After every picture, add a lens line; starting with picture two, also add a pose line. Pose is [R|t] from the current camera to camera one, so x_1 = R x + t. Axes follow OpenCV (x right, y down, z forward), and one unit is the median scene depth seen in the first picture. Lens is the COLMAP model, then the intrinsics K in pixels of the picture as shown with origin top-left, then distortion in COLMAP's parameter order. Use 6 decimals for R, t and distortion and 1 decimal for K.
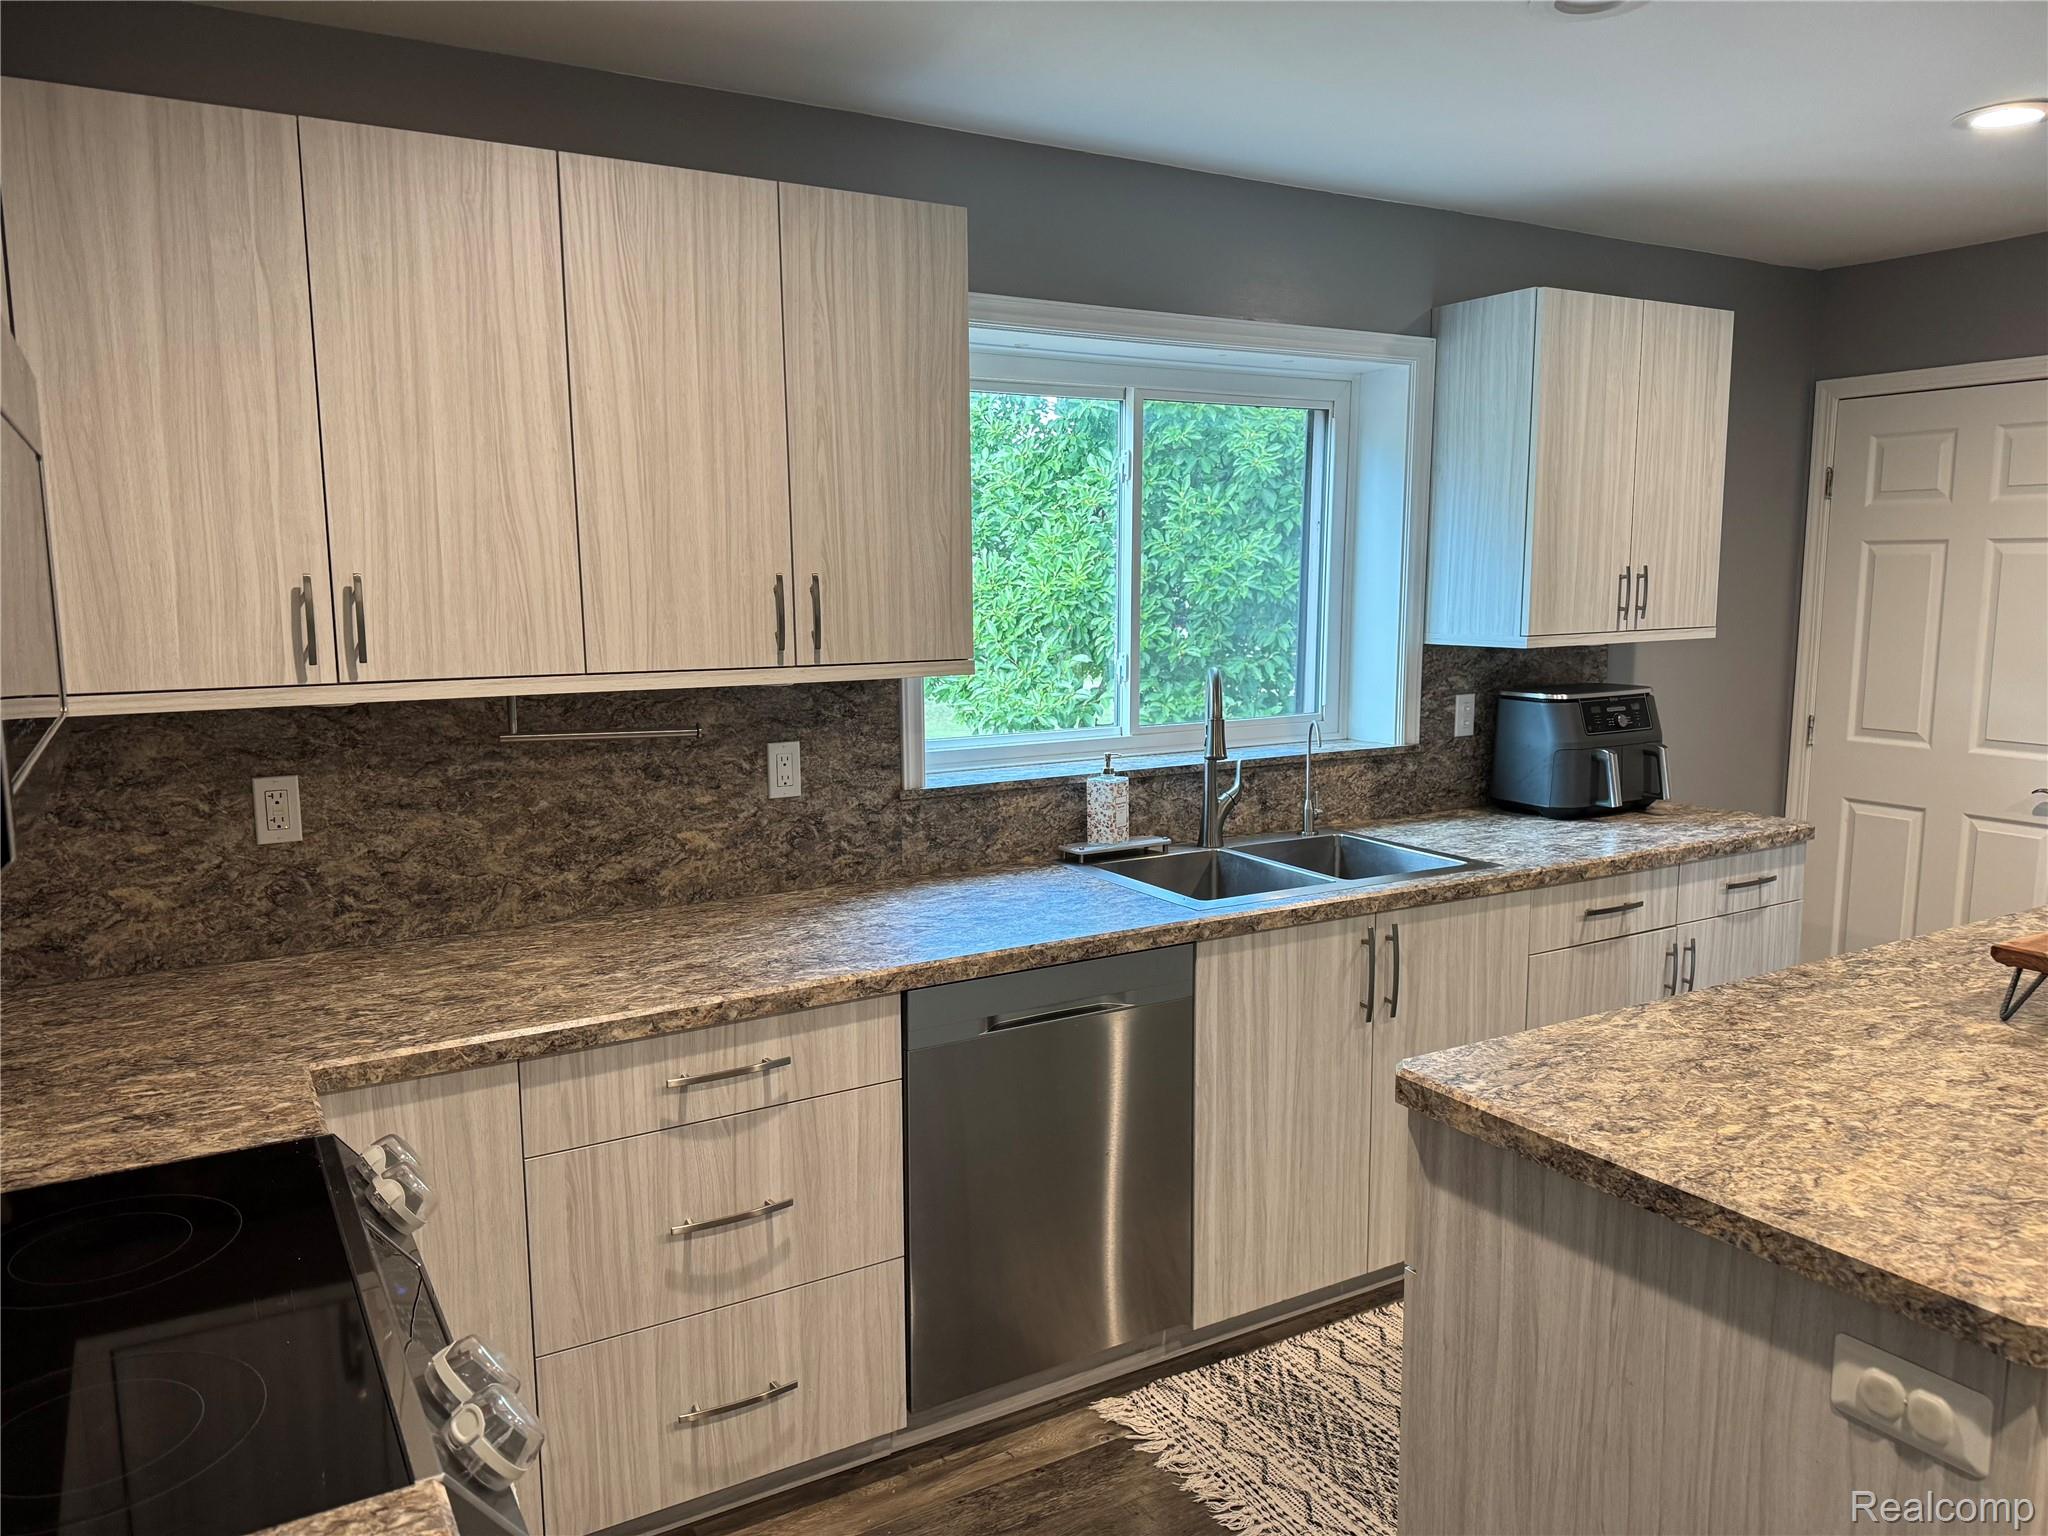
lens RADIAL K [[1441.8, 0, 1024.0], [0, 1441.8, 768.0], [0, 0, 1]] dist [0.146728, -0.226163]
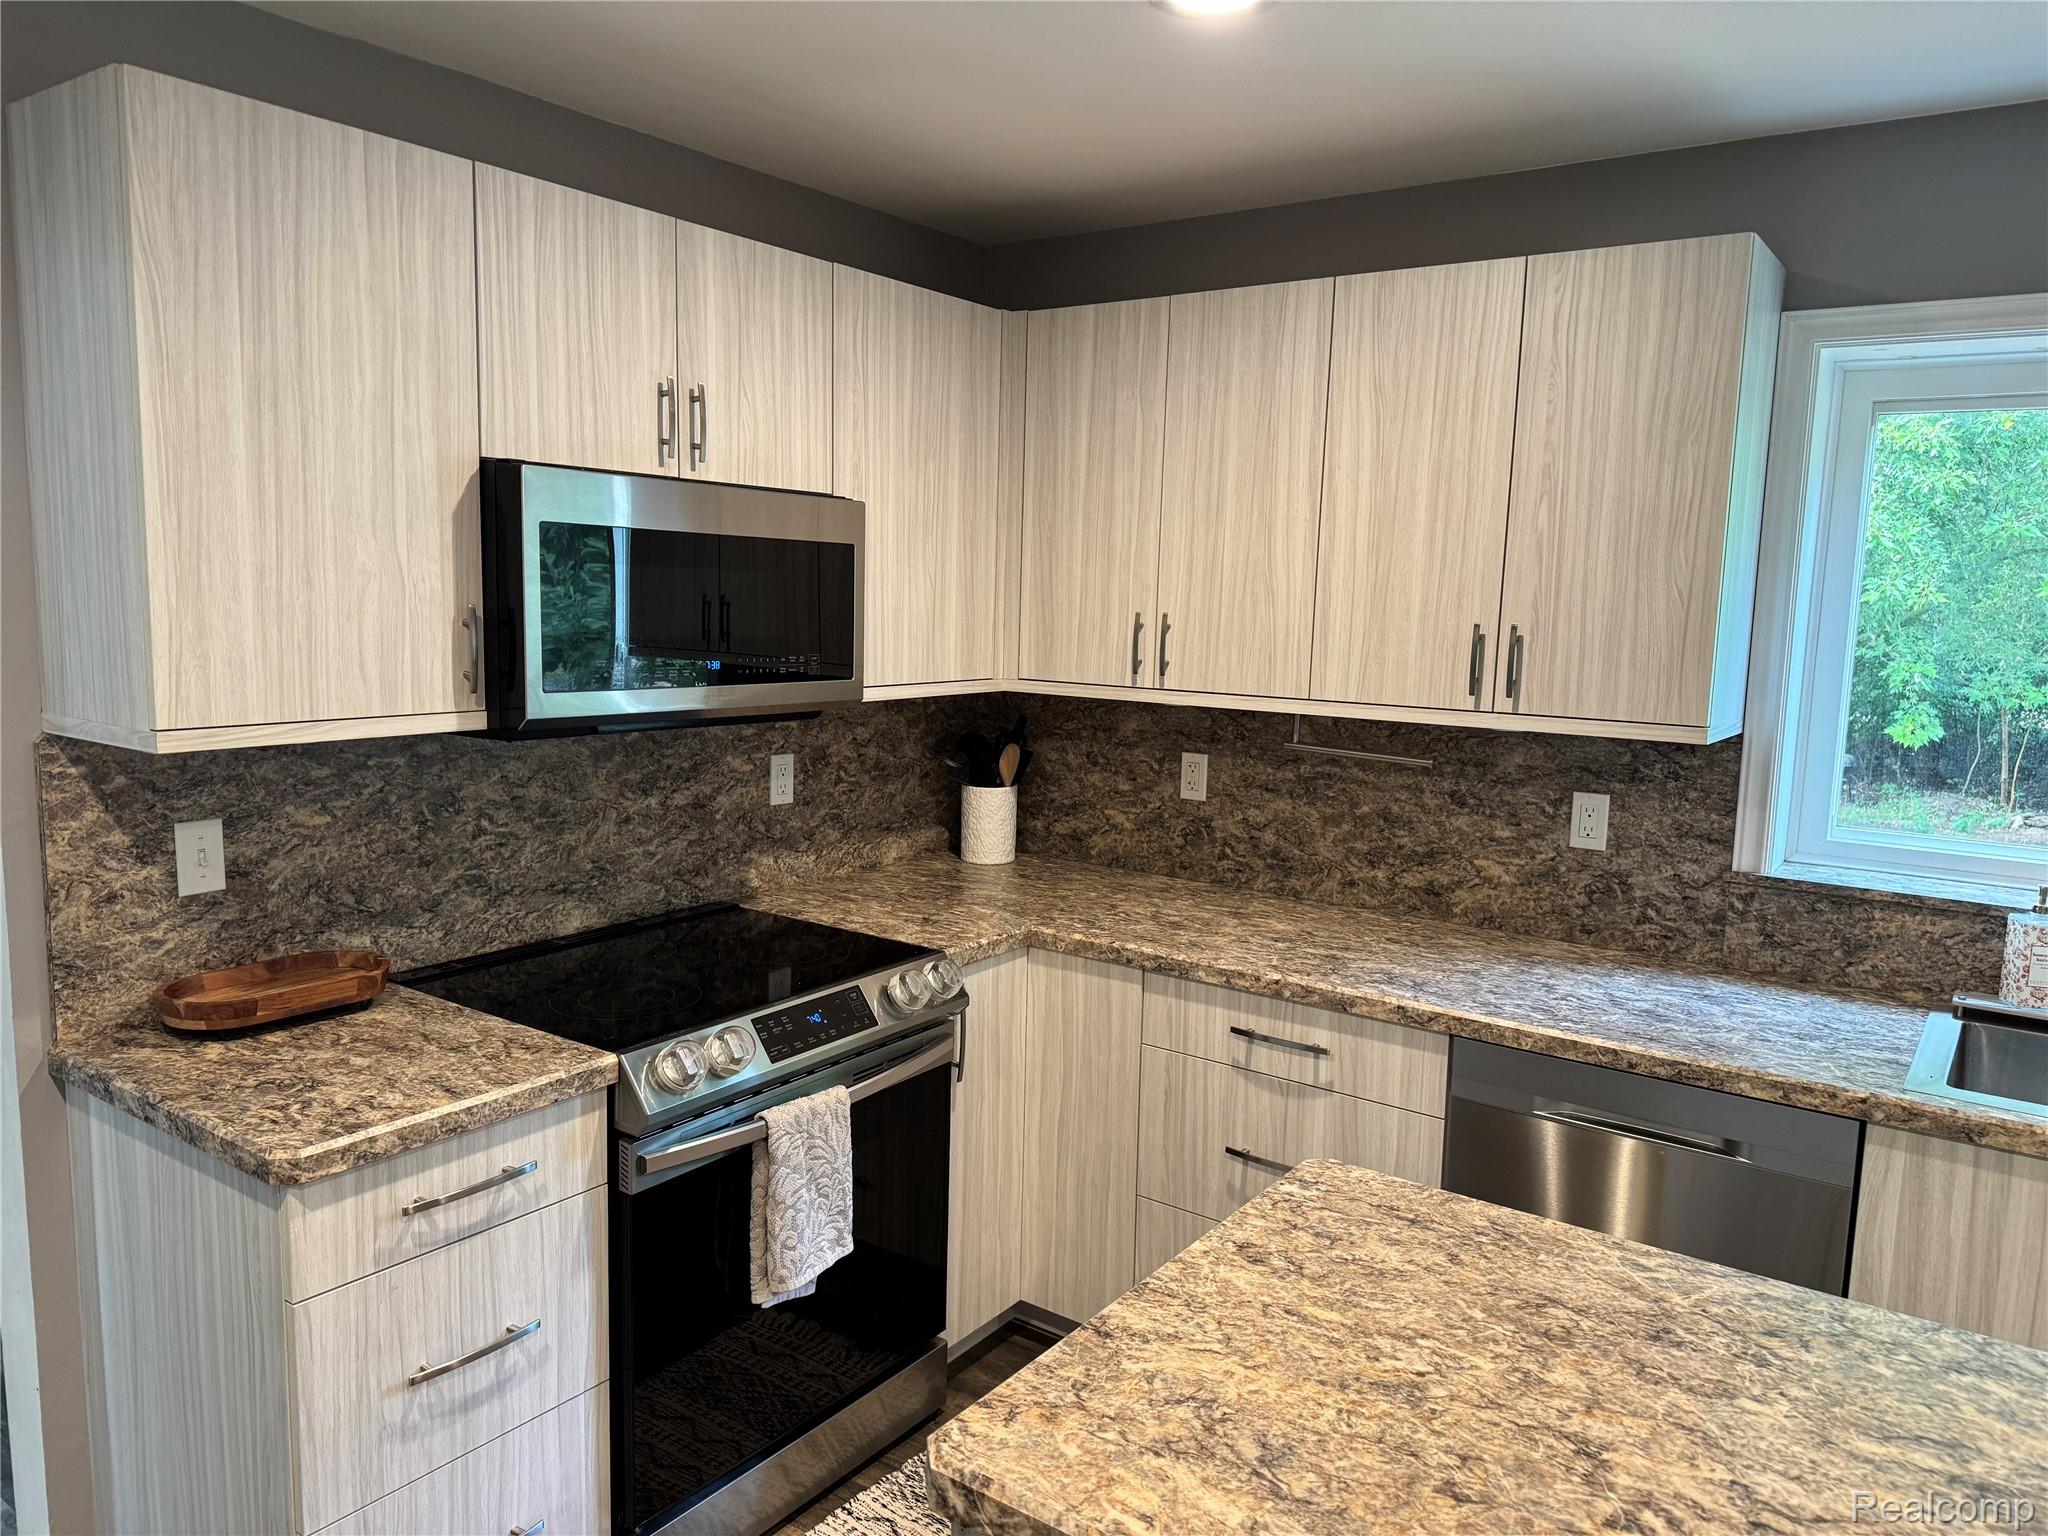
lens RADIAL K [[1441.8, 0, 1024.0], [0, 1441.8, 768.0], [0, 0, 1]] dist [0.146728, -0.226163]
pose [[0.394074, 0.134106, -0.909242, 0.699527], [-0.151926, 0.985192, 0.079462, -0.066015], [0.906435, 0.106824, 0.408613, 0.281792]]
